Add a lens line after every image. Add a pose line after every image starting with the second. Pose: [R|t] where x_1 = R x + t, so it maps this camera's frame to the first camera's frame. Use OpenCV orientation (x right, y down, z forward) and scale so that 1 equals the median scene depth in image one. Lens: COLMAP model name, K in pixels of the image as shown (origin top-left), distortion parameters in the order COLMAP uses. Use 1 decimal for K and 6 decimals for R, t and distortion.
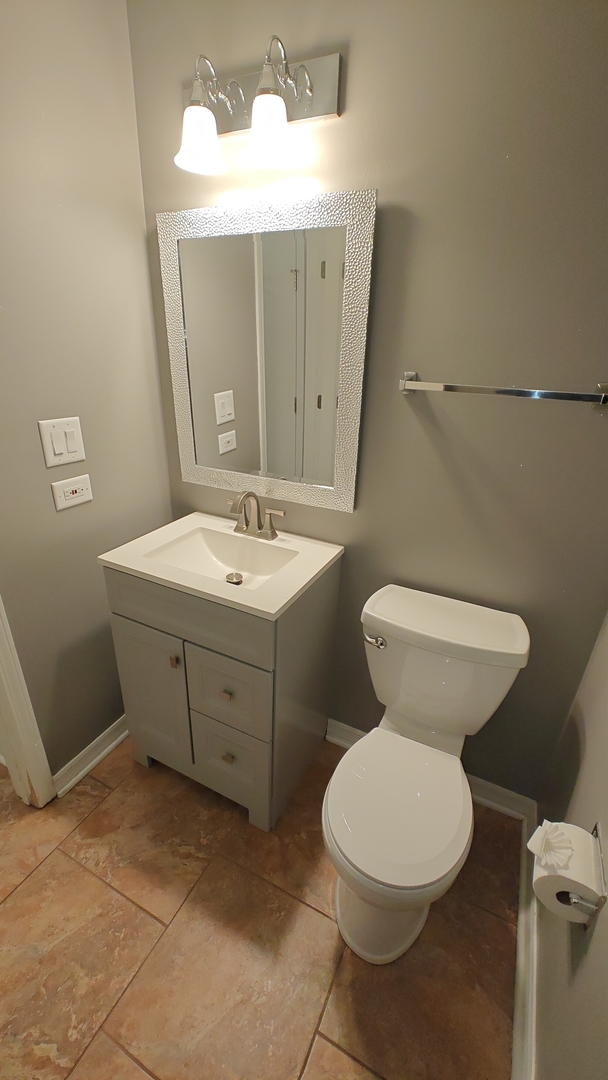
lens RADIAL K [[450.0, 0, 302.9], [0, 450.0, 542.7], [0, 0, 1]] dist [0.003706, 0.000678]
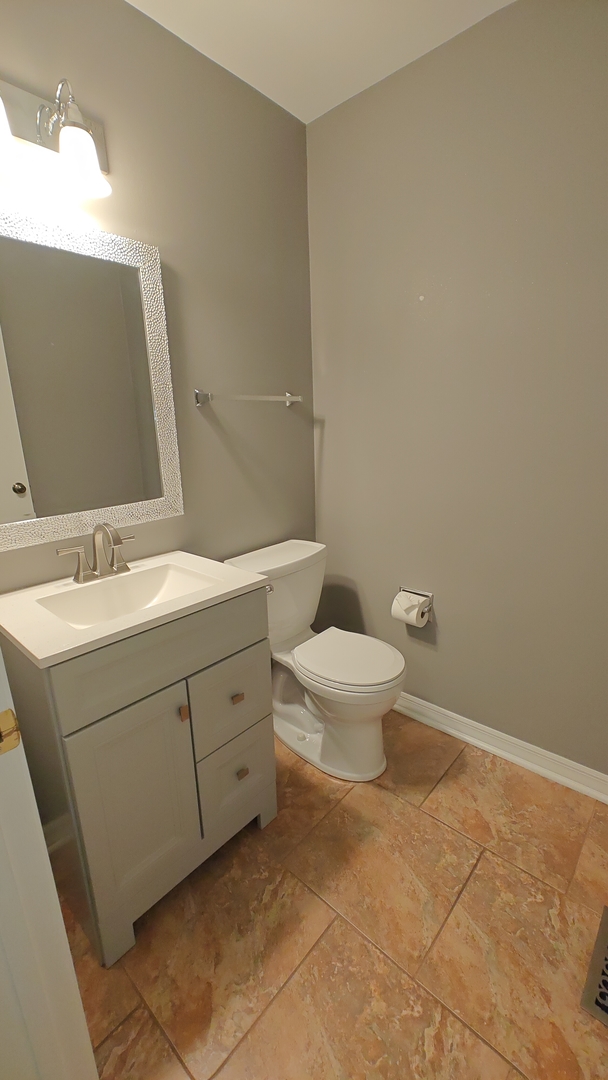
lens RADIAL K [[450.0, 0, 301.3], [0, 450.0, 538.8], [0, 0, 1]] dist [0.003706, 0.000678]
pose [[0.268117, -0.284979, 0.920272, -0.897188], [0.427114, 0.891398, 0.151600, -0.059092], [-0.863532, 0.352414, 0.360717, 0.382840]]
